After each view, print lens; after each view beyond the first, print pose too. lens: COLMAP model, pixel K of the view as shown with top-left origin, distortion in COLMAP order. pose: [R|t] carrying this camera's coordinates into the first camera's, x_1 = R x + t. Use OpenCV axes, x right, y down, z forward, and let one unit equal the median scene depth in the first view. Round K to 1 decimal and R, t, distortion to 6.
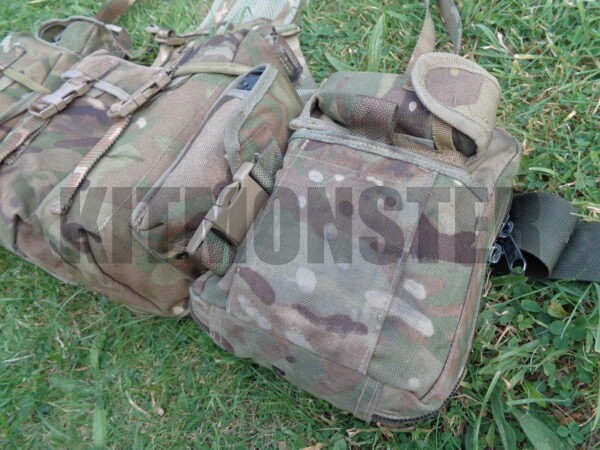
lens RADIAL K [[434.6, 0, 300.5], [0, 434.6, 224.7], [0, 0, 1]] dist [0.004360, -0.002213]
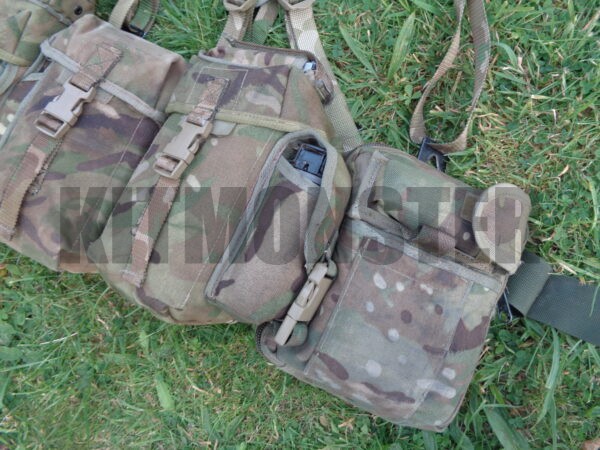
lens RADIAL K [[434.6, 0, 298.9], [0, 434.6, 224.2], [0, 0, 1]] dist [0.004360, -0.002213]
pose [[0.982694, -0.033350, 0.182209, -0.311244], [-0.047102, 0.906339, 0.419919, -0.583161], [-0.179148, -0.421234, 0.889083, 0.012411]]
